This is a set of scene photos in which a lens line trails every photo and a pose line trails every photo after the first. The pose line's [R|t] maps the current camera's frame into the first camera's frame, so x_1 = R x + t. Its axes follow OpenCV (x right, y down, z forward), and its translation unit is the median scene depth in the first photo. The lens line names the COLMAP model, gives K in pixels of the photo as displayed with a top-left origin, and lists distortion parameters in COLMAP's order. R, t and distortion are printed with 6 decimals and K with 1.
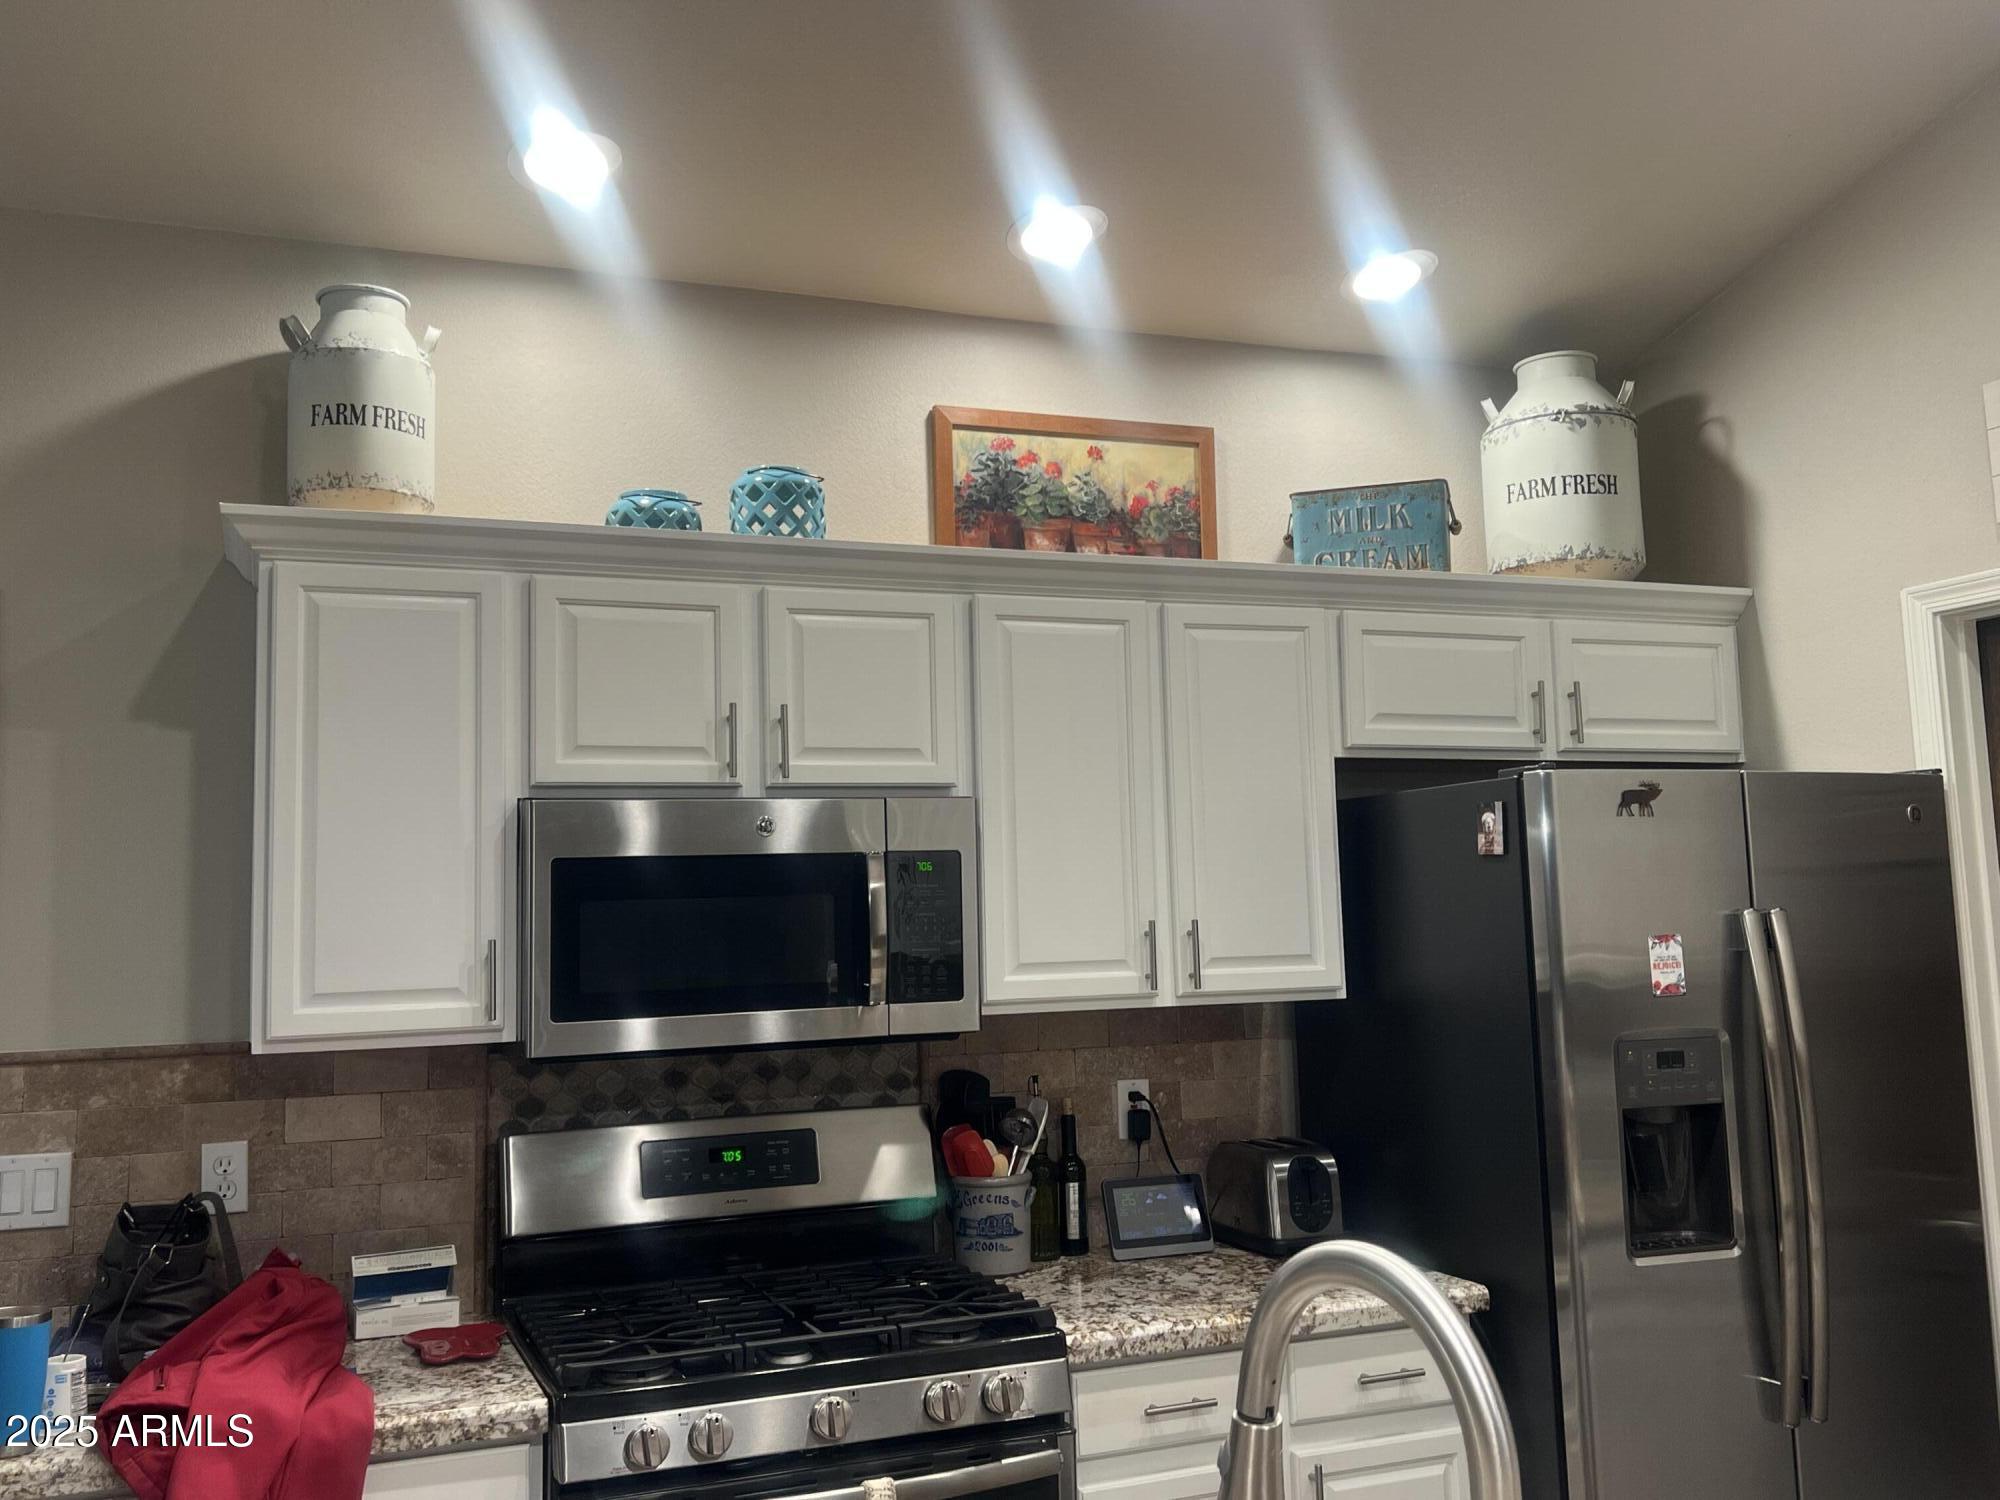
lens RADIAL K [[1784.8, 0, 999.5], [0, 1784.8, 738.6], [0, 0, 1]] dist [0.090984, -0.004048]
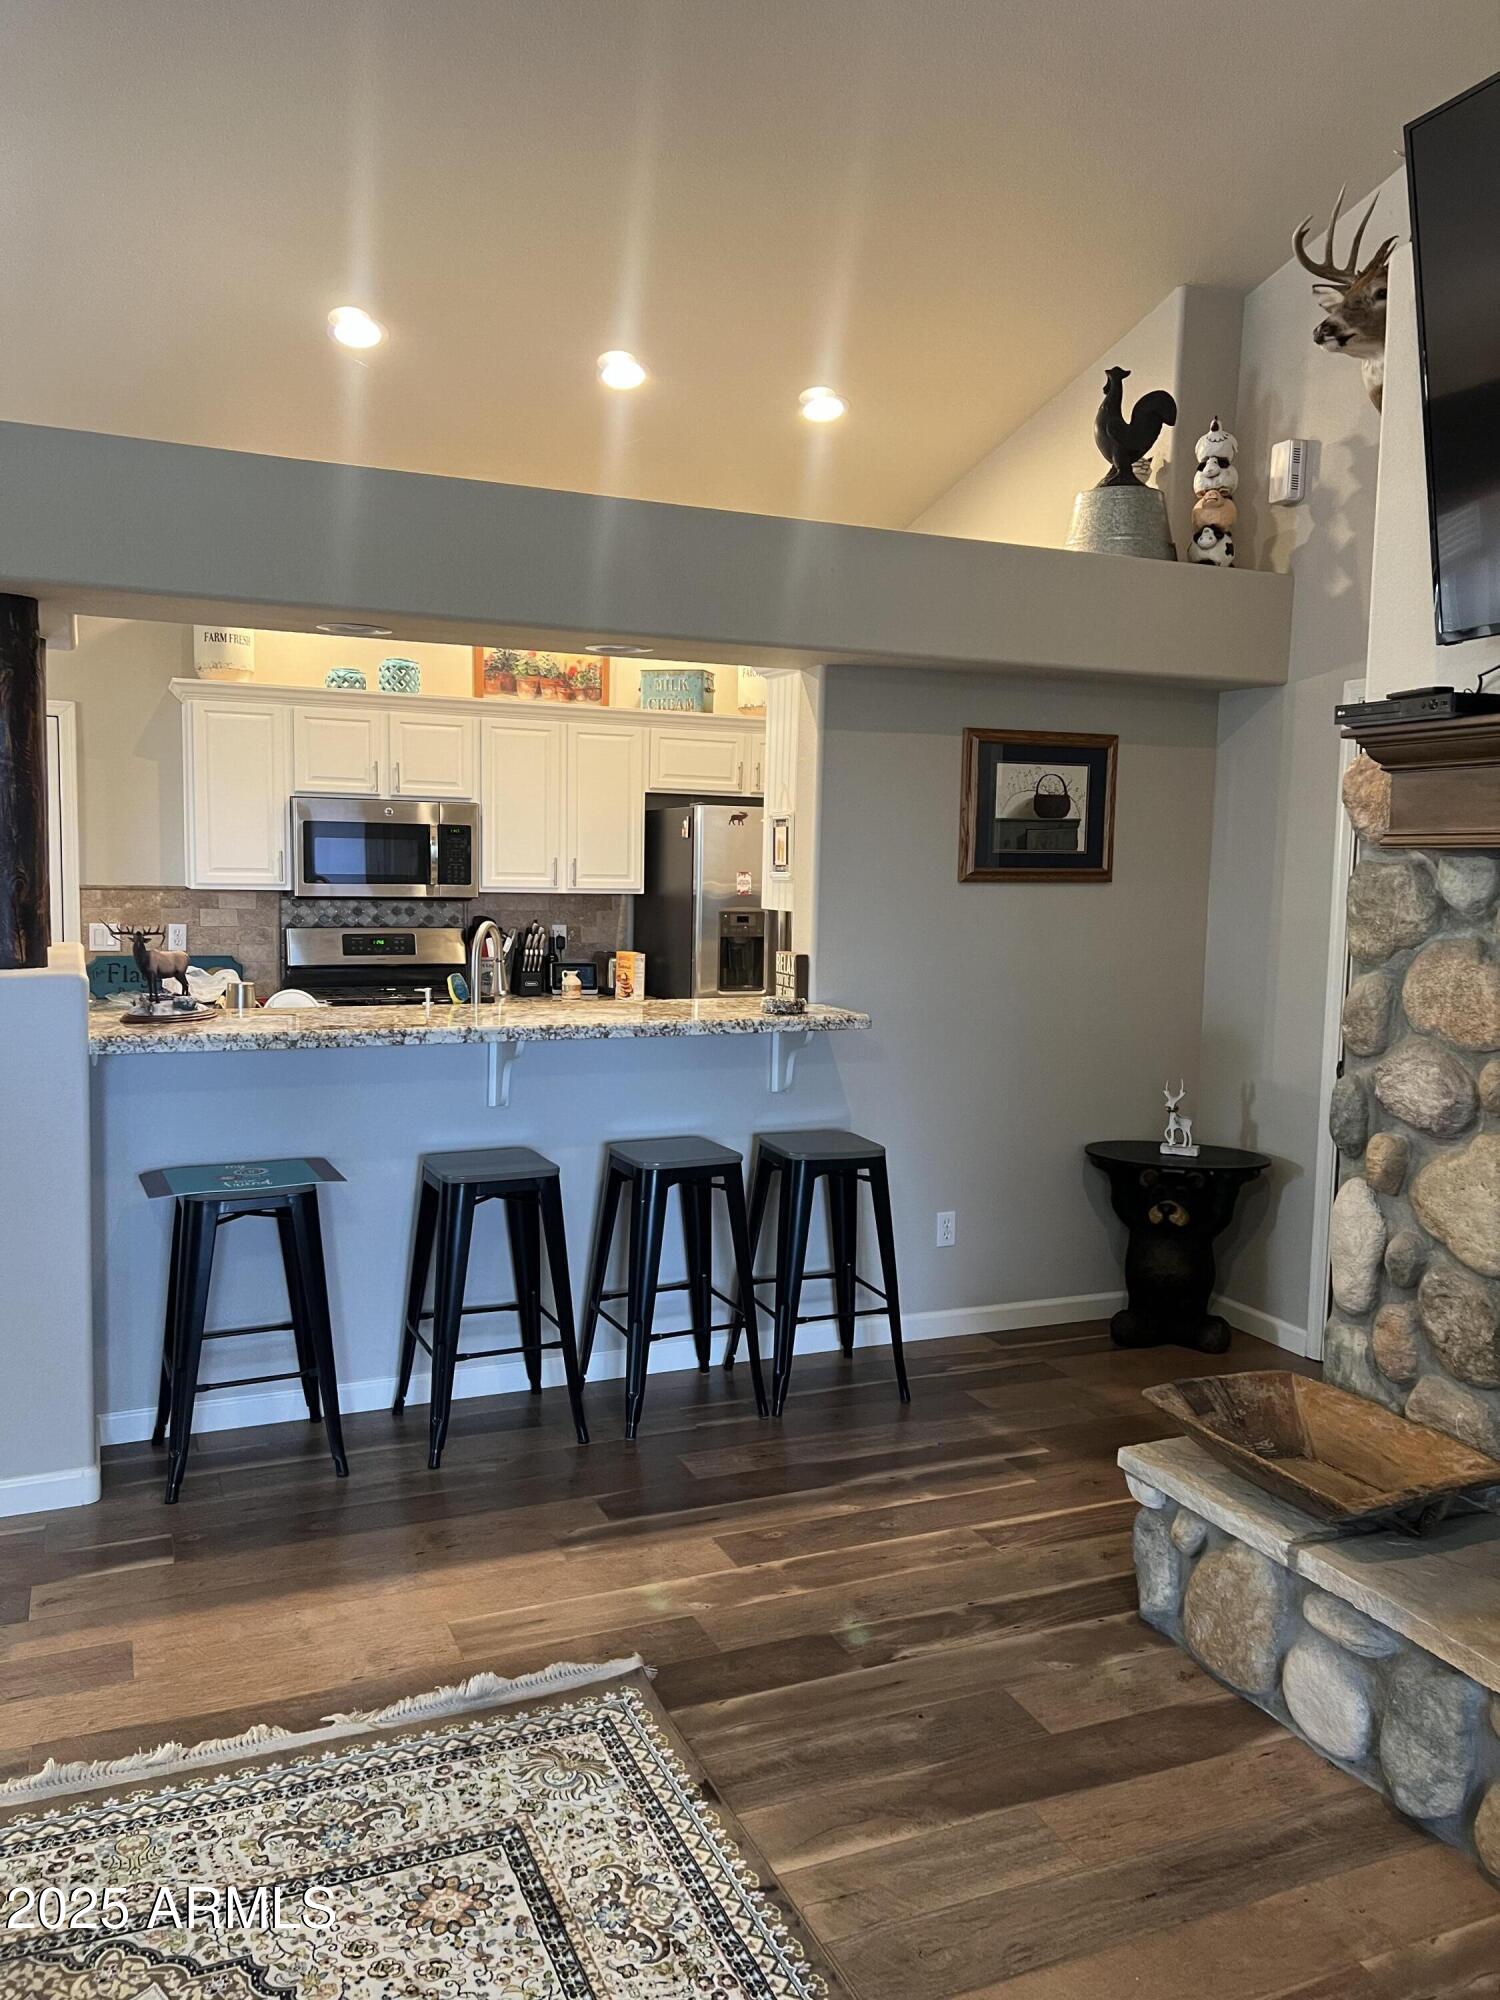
lens RADIAL K [[1507.7, 0, 761.9], [0, 1507.7, 1004.1], [0, 0, 1]] dist [0.053353, -0.051147]
pose [[0.998292, 0.044802, 0.037497, 0.310658], [-0.051339, 0.979054, 0.197022, -0.127164], [-0.027884, -0.198611, 0.979682, -1.104564]]
